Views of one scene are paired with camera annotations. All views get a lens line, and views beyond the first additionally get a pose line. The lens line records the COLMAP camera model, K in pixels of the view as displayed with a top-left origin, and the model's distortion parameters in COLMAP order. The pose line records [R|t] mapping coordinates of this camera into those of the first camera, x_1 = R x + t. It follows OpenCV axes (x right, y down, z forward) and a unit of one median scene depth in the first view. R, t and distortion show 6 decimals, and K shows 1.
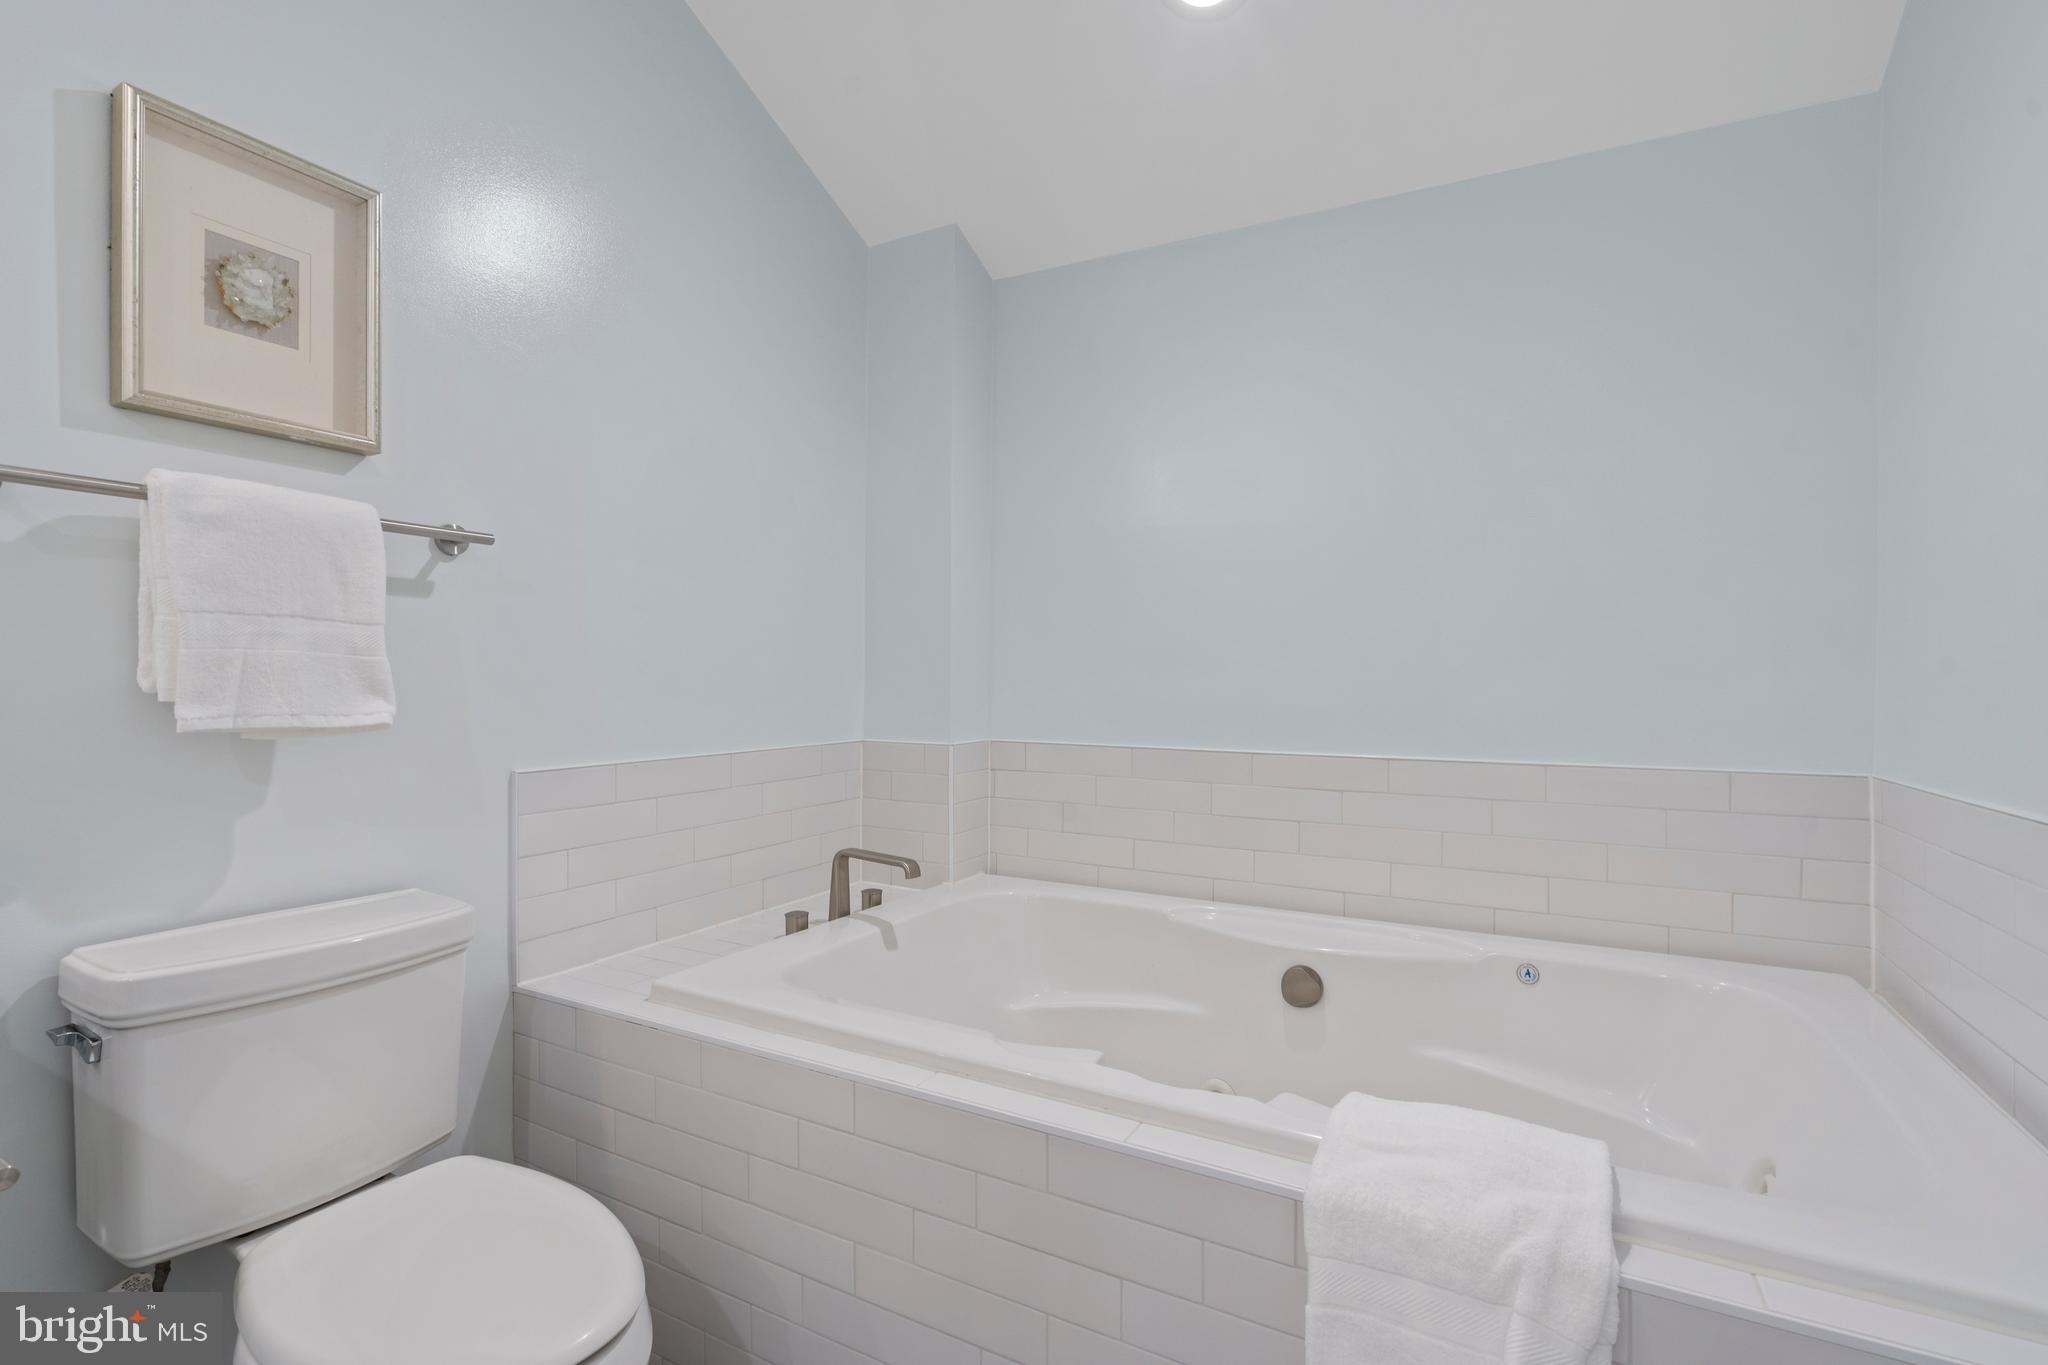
lens RADIAL K [[926.3, 0, 1018.4], [0, 926.3, 682.4], [0, 0, 1]] dist [-0.000393, -0.000213]
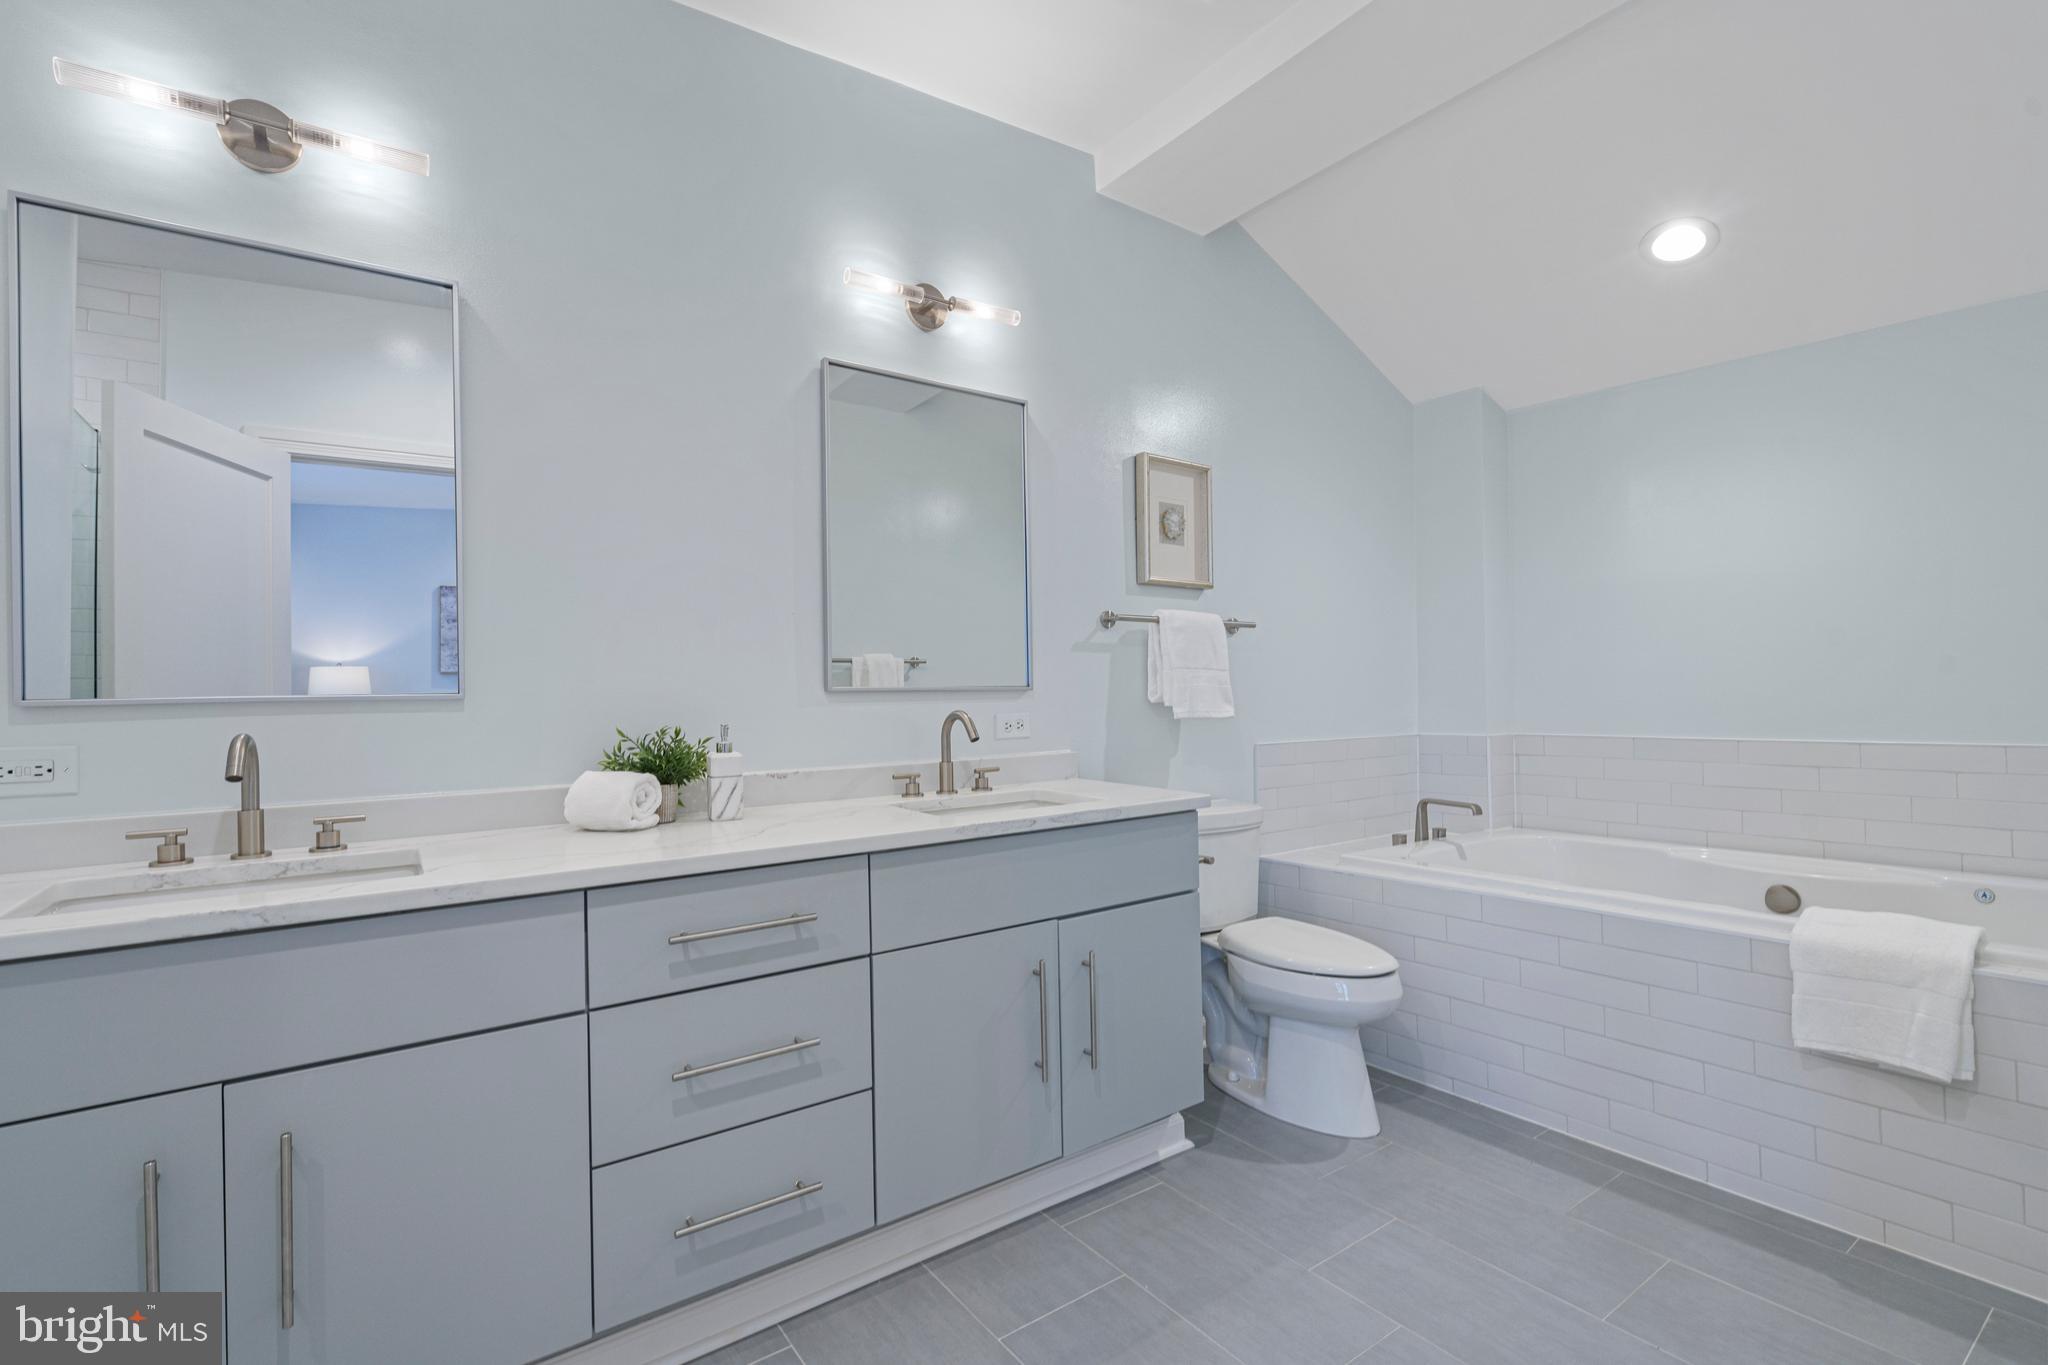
lens RADIAL K [[926.3, 0, 1018.4], [0, 926.3, 682.4], [0, 0, 1]] dist [-0.000393, -0.000213]
pose [[0.904663, -0.024169, -0.425442, -0.182268], [0.016040, 0.999614, -0.022679, 0.005589], [0.425826, 0.013693, 0.904701, -0.997482]]
